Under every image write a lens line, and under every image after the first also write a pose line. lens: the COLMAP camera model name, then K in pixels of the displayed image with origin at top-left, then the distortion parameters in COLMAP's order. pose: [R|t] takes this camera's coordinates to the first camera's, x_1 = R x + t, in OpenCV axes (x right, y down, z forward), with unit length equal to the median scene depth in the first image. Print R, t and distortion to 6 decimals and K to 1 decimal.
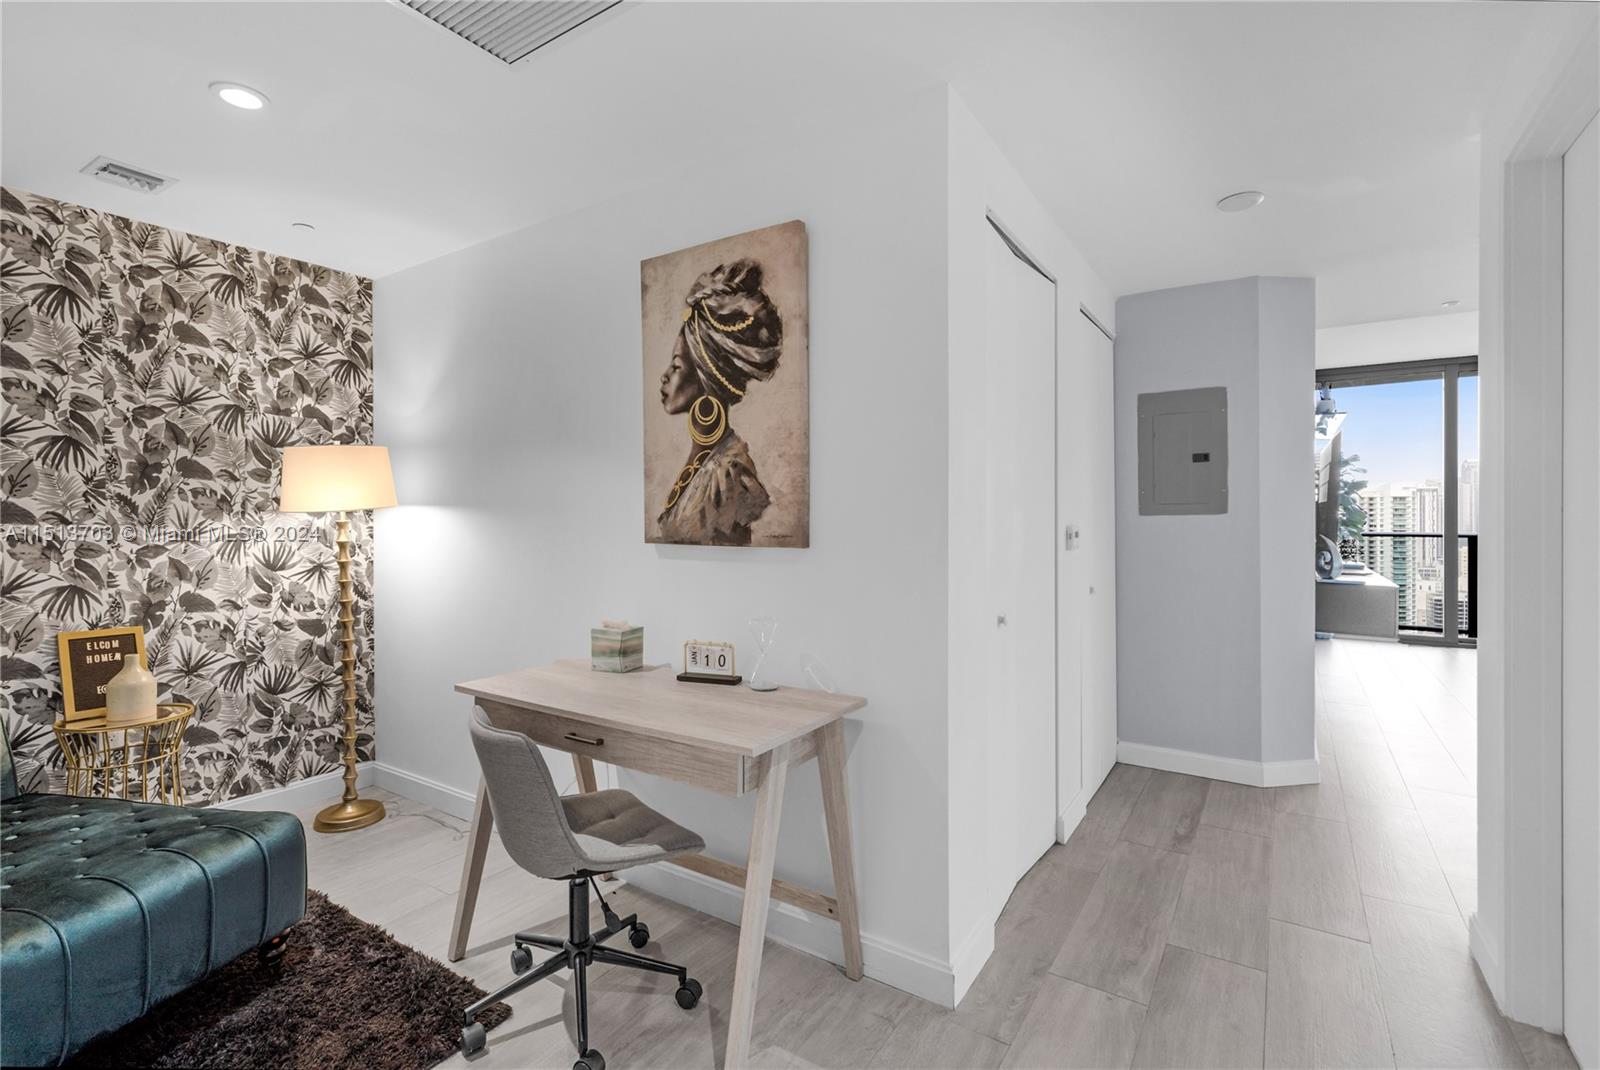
lens RADIAL K [[748.2, 0, 790.7], [0, 748.2, 524.3], [0, 0, 1]] dist [-0.000922, 0.000259]
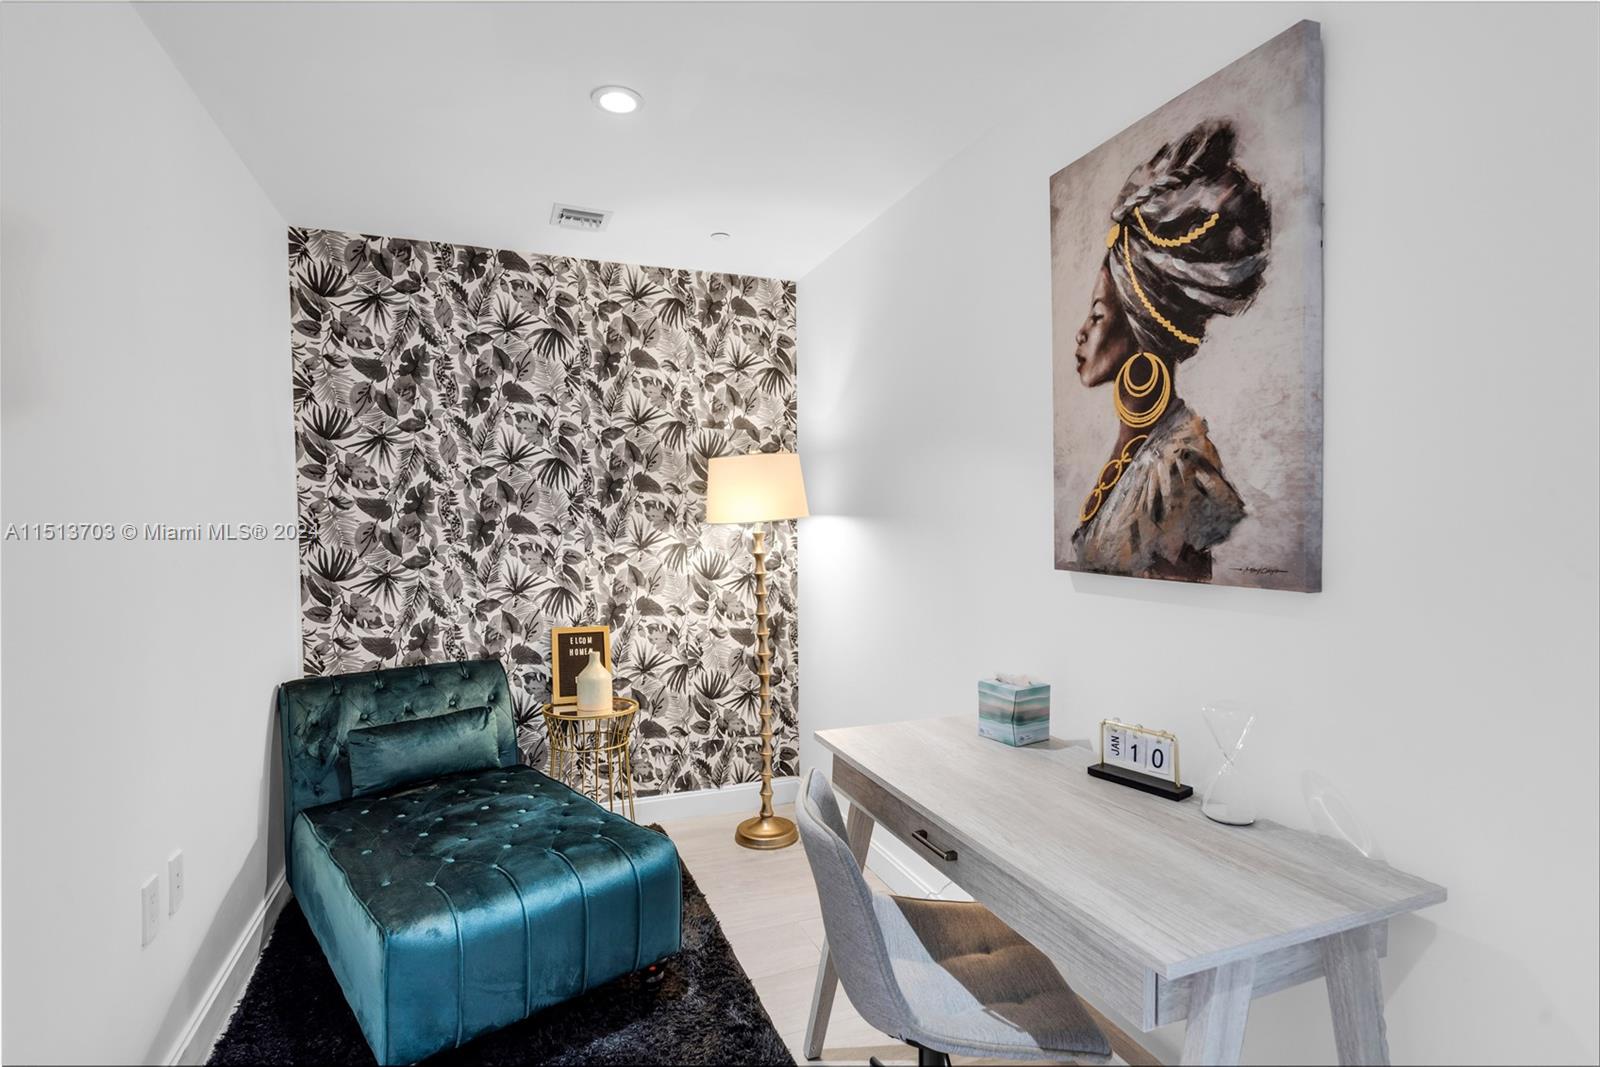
lens RADIAL K [[778.6, 0, 796.8], [0, 778.6, 536.5], [0, 0, 1]] dist [0.004519, 0.000815]
pose [[0.815381, 0.011366, -0.578813, 0.038986], [-0.004051, 0.999895, 0.013927, -0.016894], [0.578910, -0.009011, 0.815341, 0.250720]]
